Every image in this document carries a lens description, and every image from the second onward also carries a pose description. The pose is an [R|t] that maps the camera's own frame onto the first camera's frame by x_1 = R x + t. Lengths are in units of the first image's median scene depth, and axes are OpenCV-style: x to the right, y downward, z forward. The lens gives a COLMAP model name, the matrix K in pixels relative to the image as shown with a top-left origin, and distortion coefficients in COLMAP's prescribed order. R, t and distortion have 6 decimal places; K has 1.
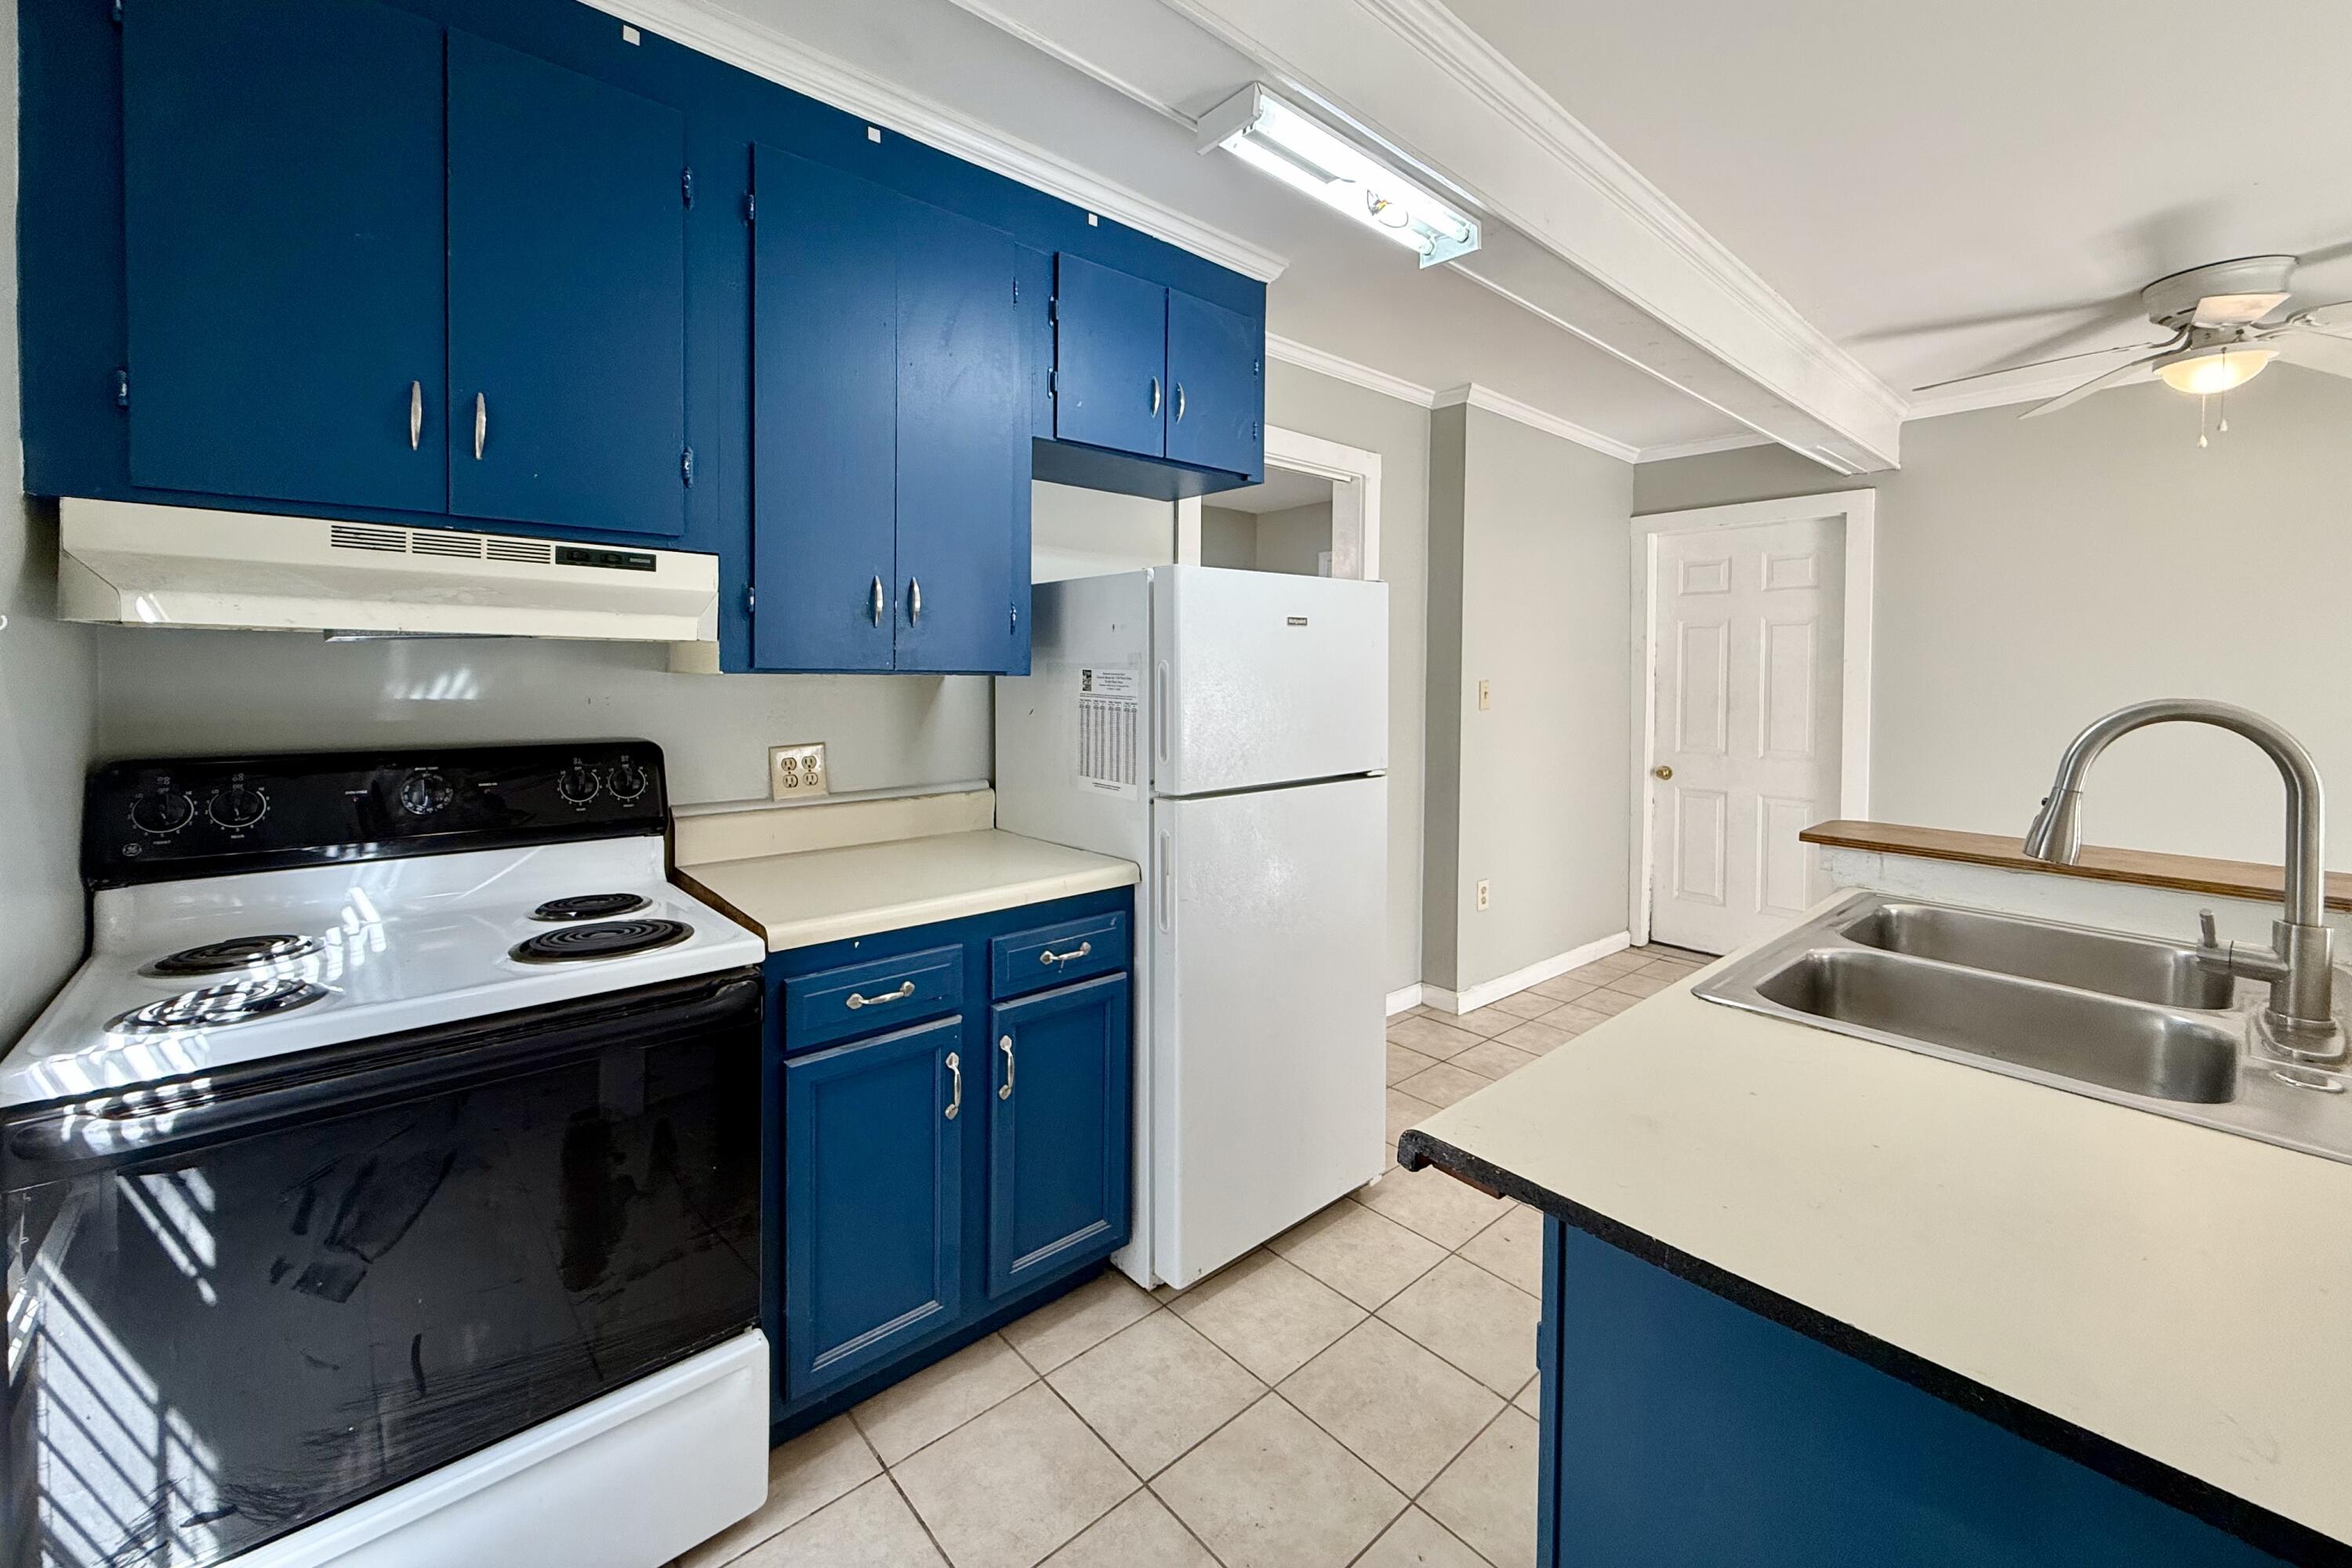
lens RADIAL K [[931.7, 0, 1186.1], [0, 931.7, 683.2], [0, 0, 1]] dist [0.000734, 0.000058]
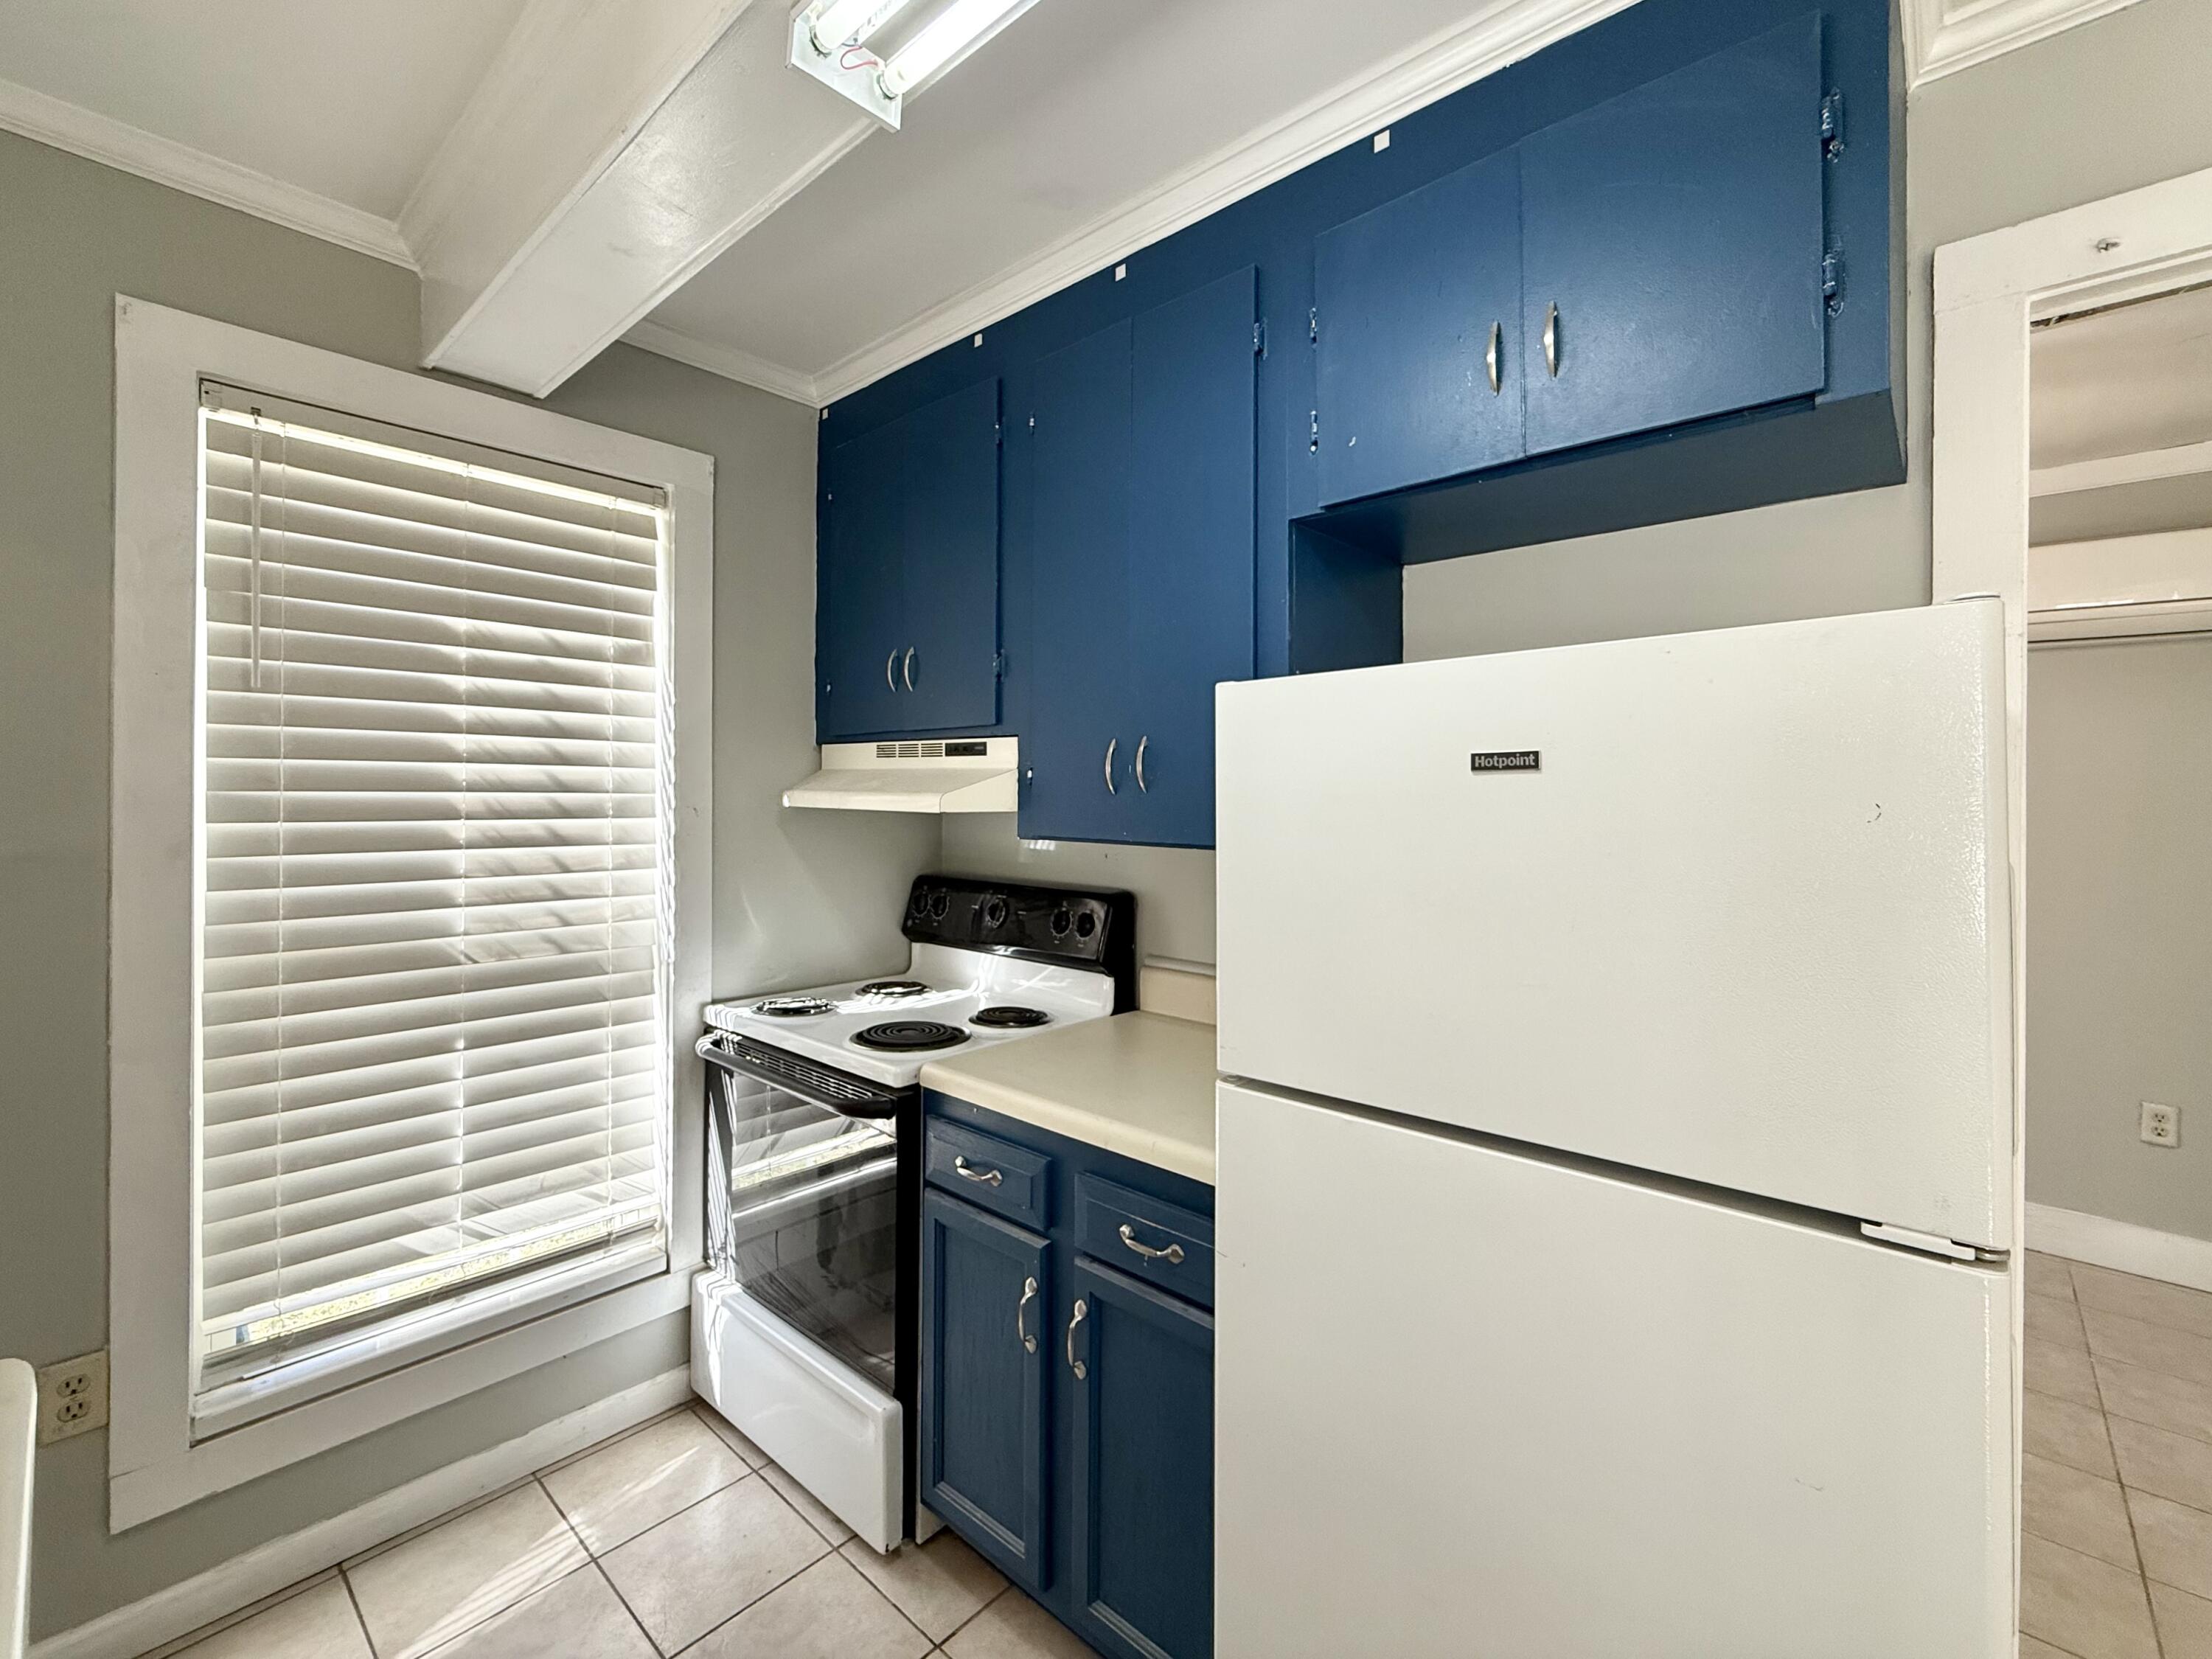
lens RADIAL K [[941.3, 0, 1141.6], [0, 941.3, 796.5], [0, 0, 1]] dist [0.000602, -0.000147]
pose [[0.129885, -0.007140, -0.991503, 0.700646], [-0.020340, 0.999744, -0.009864, -0.057409], [0.991320, 0.021448, 0.129707, 1.048096]]
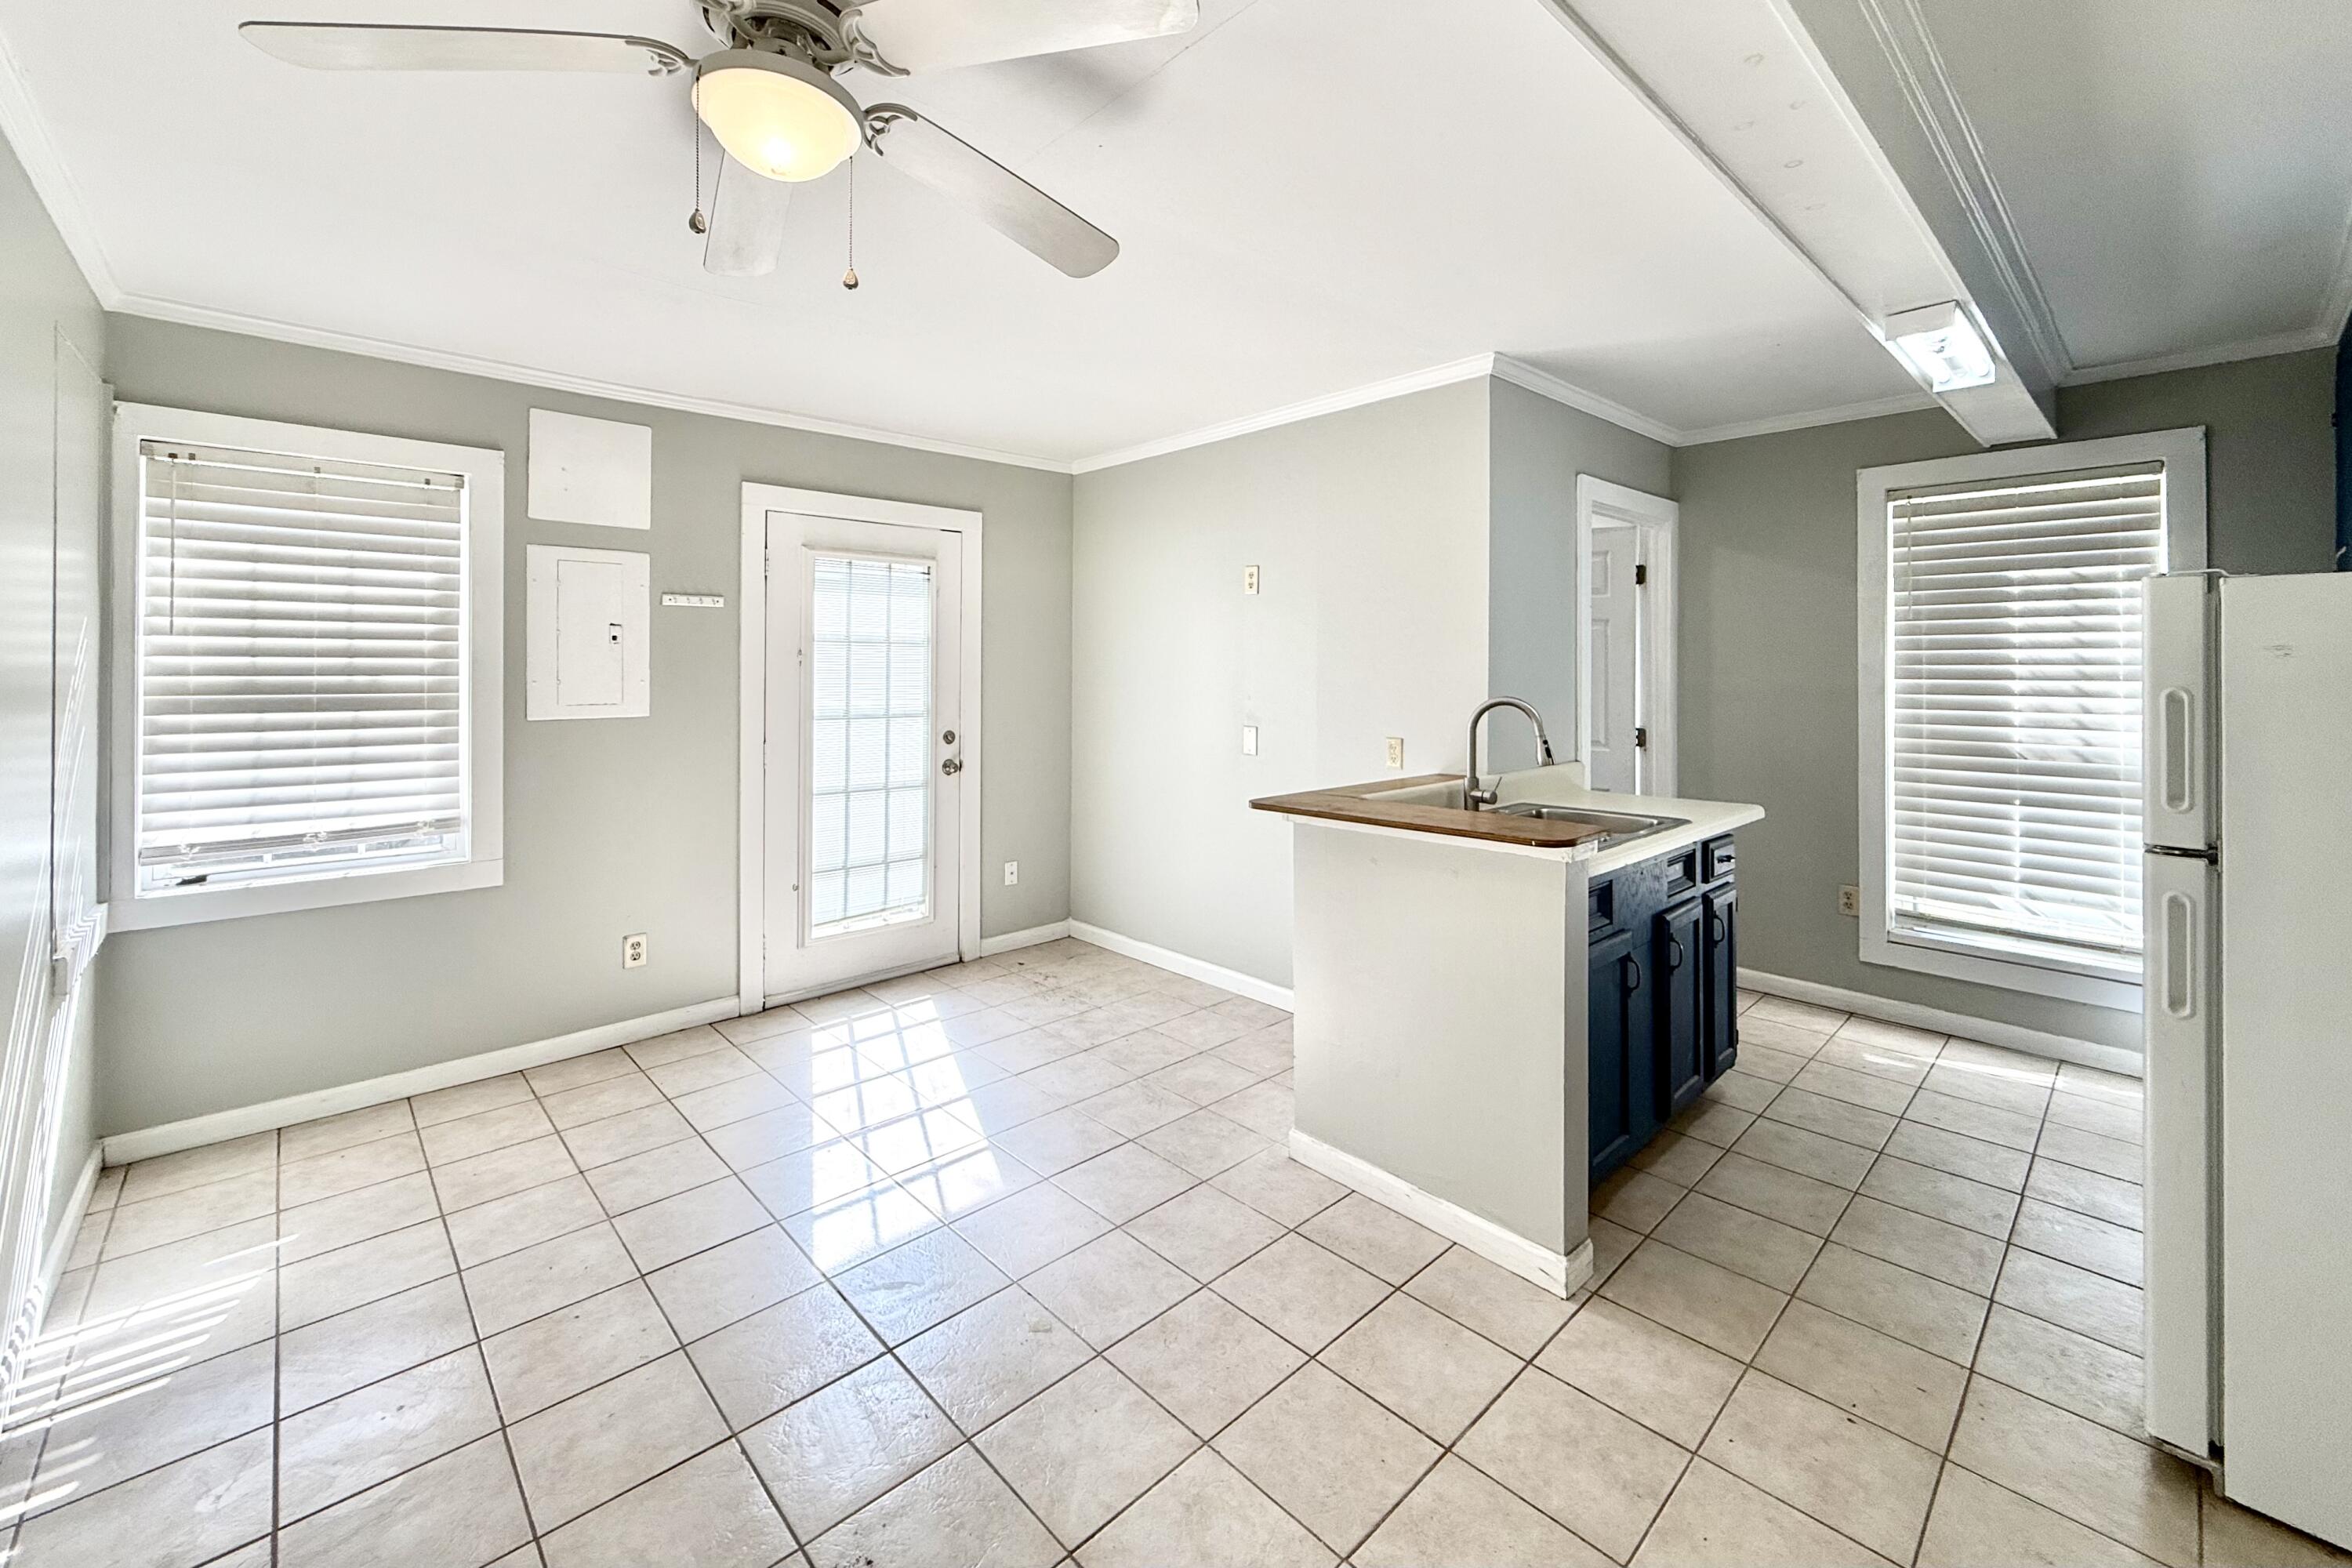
lens RADIAL K [[954.0, 0, 1168.7], [0, 954.0, 660.7], [0, 0, 1]] dist [0.002325, 0.000221]
pose [[-0.999648, -0.010583, -0.024322, 1.447623], [-0.010762, 0.999916, 0.007270, -0.063013], [0.024243, 0.007529, -0.999678, 2.545085]]
